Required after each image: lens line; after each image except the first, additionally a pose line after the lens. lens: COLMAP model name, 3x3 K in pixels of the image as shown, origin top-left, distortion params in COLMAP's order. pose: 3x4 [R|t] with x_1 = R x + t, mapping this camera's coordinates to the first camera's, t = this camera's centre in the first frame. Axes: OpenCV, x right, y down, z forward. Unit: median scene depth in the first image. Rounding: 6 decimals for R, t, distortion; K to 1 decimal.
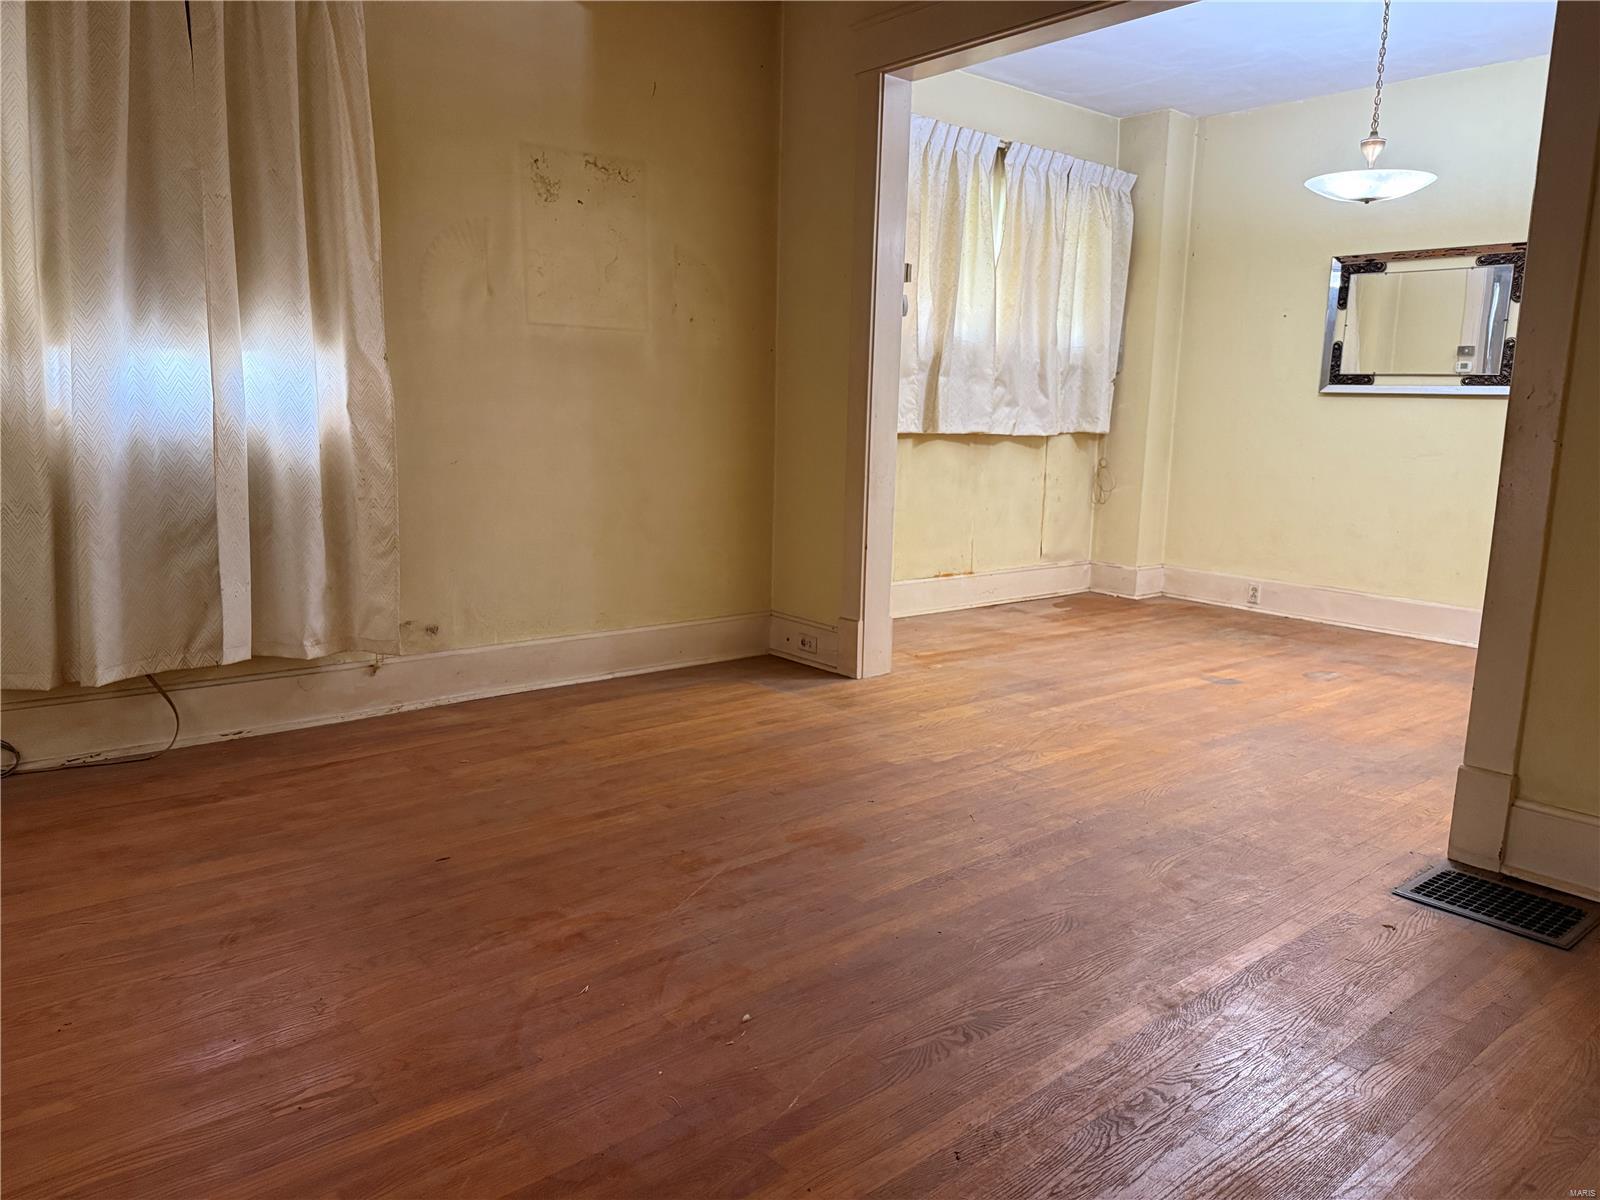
lens RADIAL K [[1119.2, 0, 834.8], [0, 1119.2, 599.6], [0, 0, 1]] dist [0.131483, -0.205734]
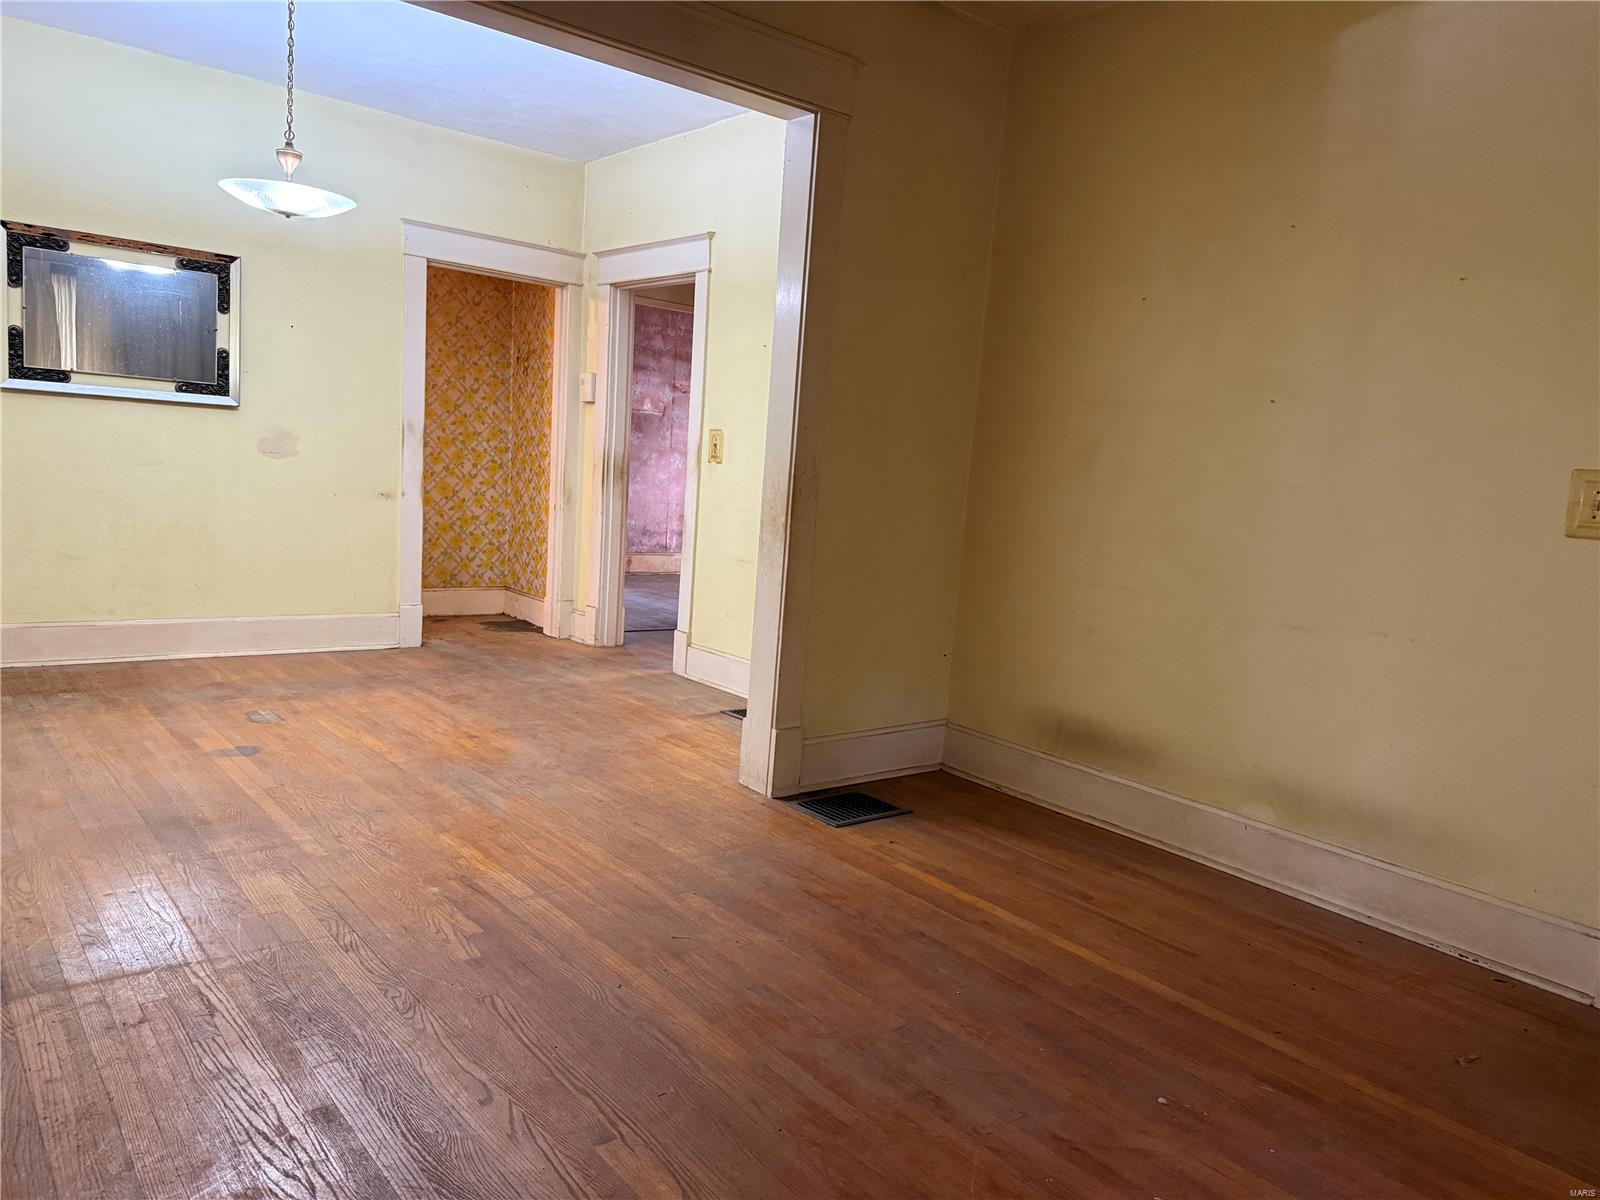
lens RADIAL K [[1099.6, 0, 817.9], [0, 1099.6, 595.3], [0, 0, 1]] dist [0.009692, 0.001631]
pose [[0.029139, -0.150948, 0.988112, -0.508501], [0.094530, 0.984518, 0.147611, -0.142472], [-0.995095, 0.089105, 0.042957, 0.593742]]
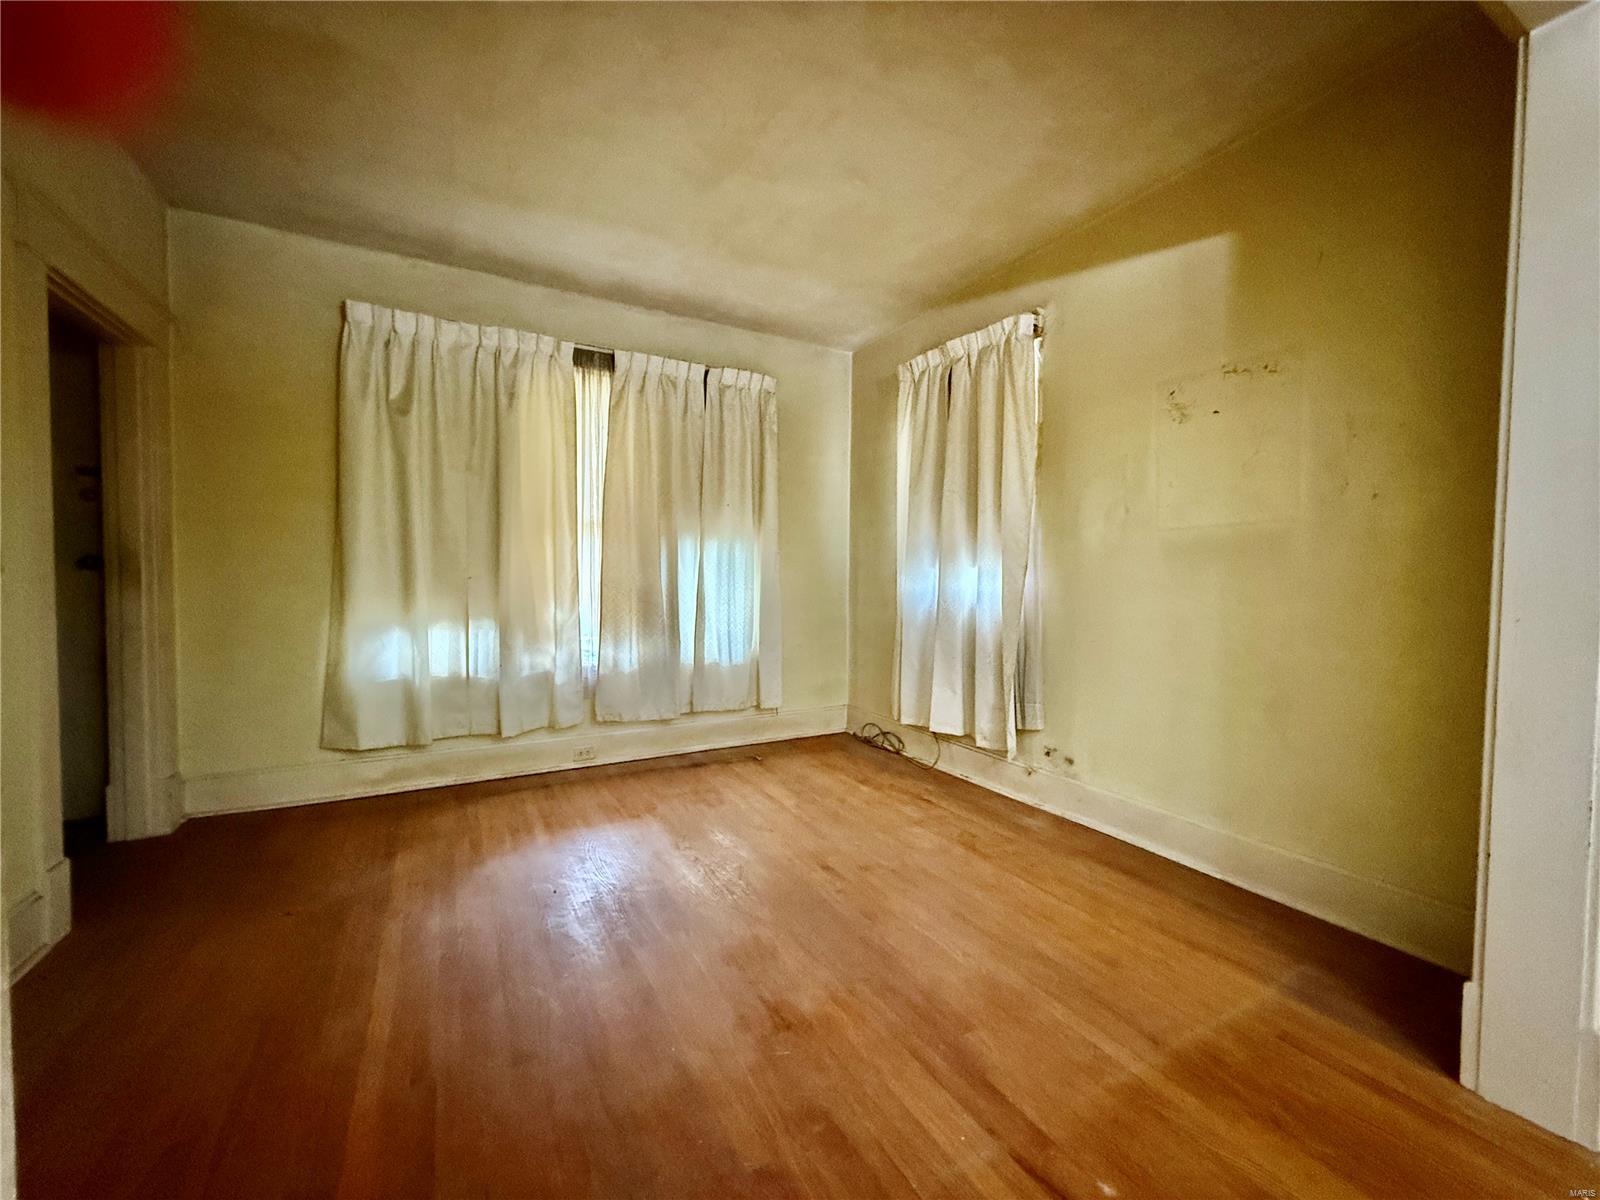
lens RADIAL K [[645.7, 0, 800.0], [0, 645.7, 600.0], [0, 0, 1]] dist [-0.000254, 0.000000]
pose [[-0.221224, 0.008219, -0.975188, 0.434254], [-0.177091, 0.983001, 0.048458, -0.132093], [0.959009, 0.183417, -0.216008, 0.759696]]
